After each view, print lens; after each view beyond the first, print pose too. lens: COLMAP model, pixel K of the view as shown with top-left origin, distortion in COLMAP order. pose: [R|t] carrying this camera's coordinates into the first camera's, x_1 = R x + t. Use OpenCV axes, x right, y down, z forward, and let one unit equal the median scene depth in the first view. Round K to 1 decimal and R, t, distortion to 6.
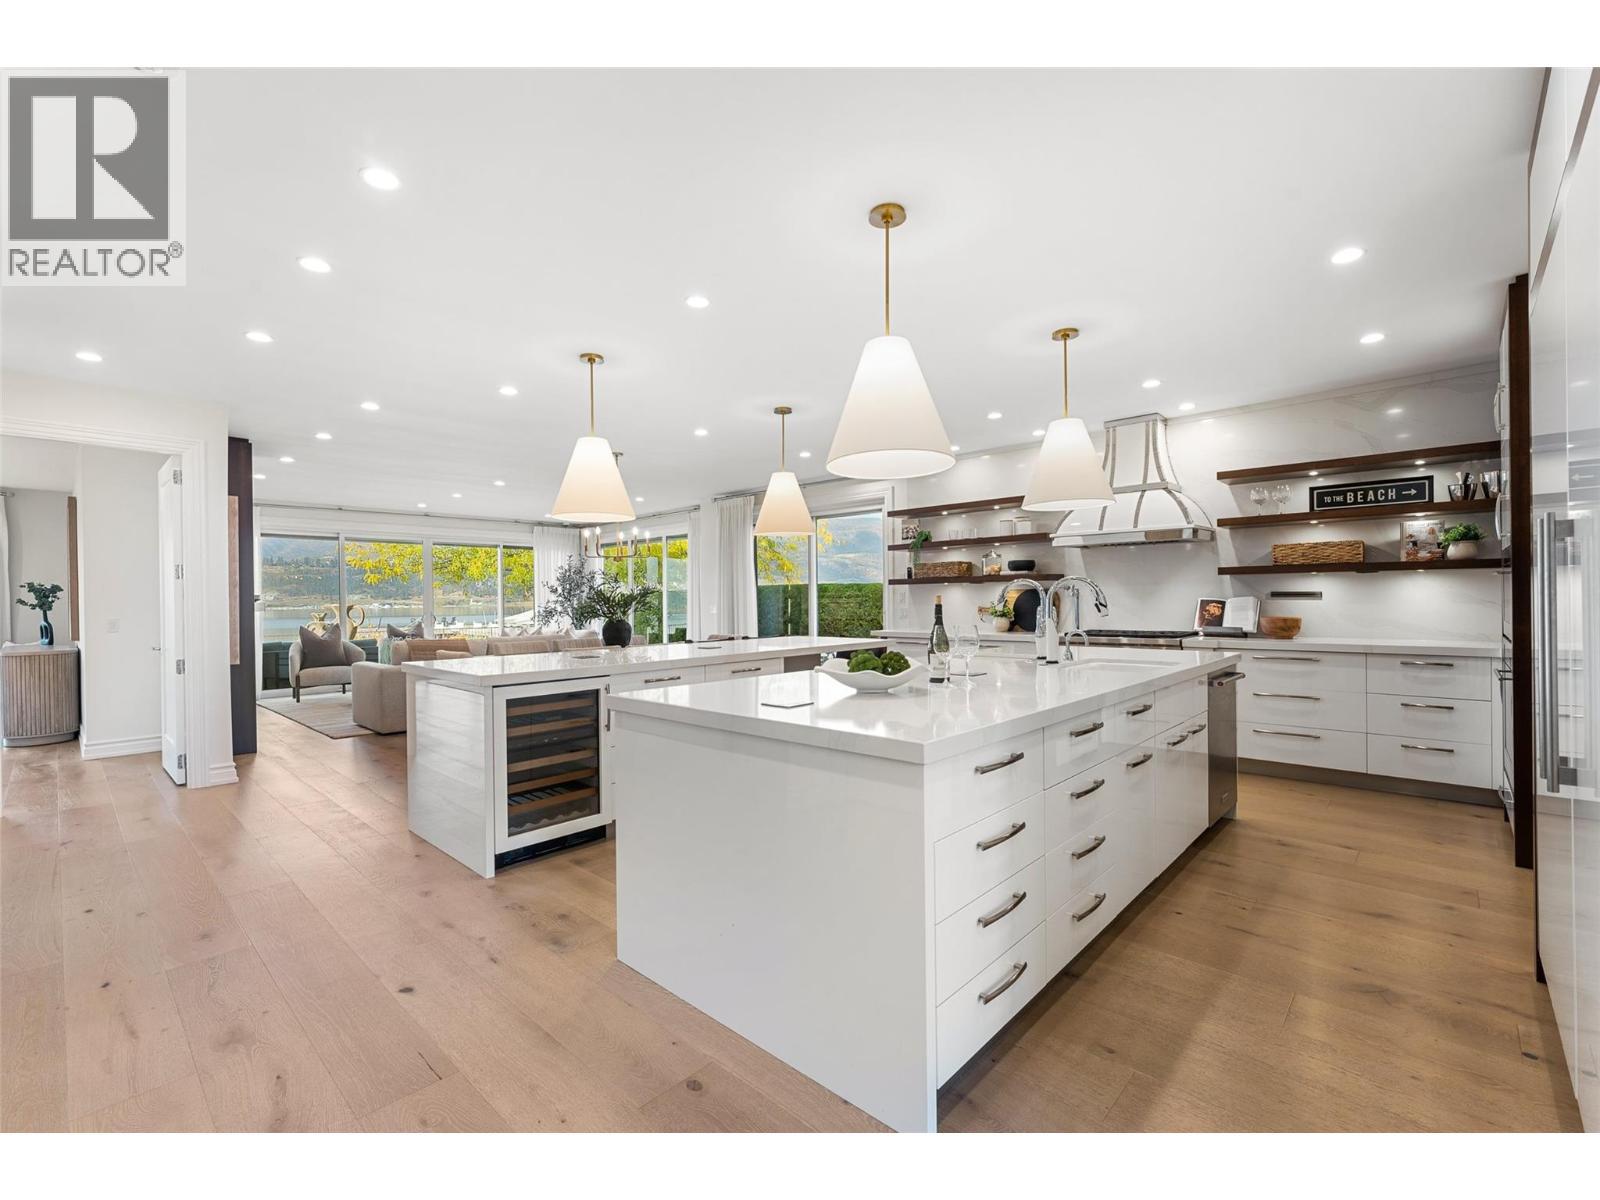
lens RADIAL K [[695.5, 0, 800.0], [0, 695.5, 600.0], [0, 0, 1]] dist [-0.001537, 0.000252]
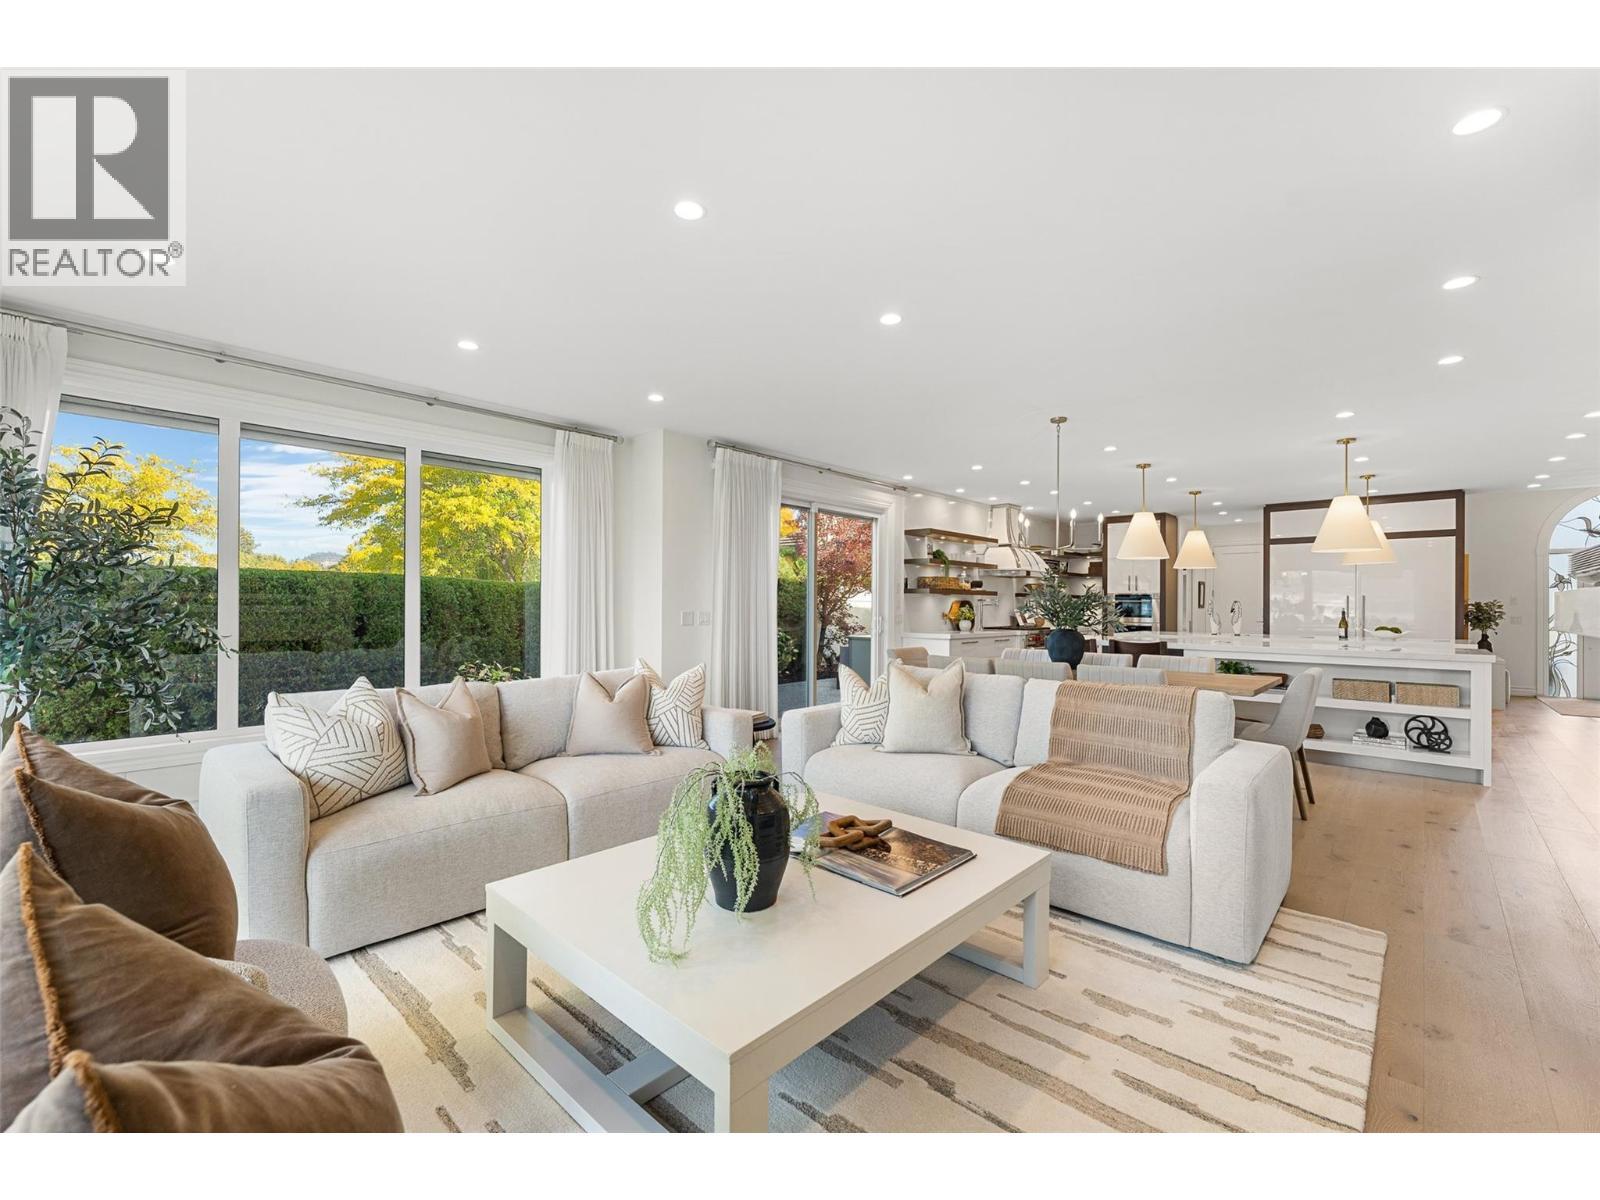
lens RADIAL K [[655.6, 0, 803.5], [0, 655.6, 595.3], [0, 0, 1]] dist [-0.001372, 0.000092]
pose [[-0.000054, 0.024850, 0.999691, -1.241746], [-0.006020, 0.999673, -0.024850, 0.011198], [-0.999982, -0.006020, 0.000096, 1.614576]]
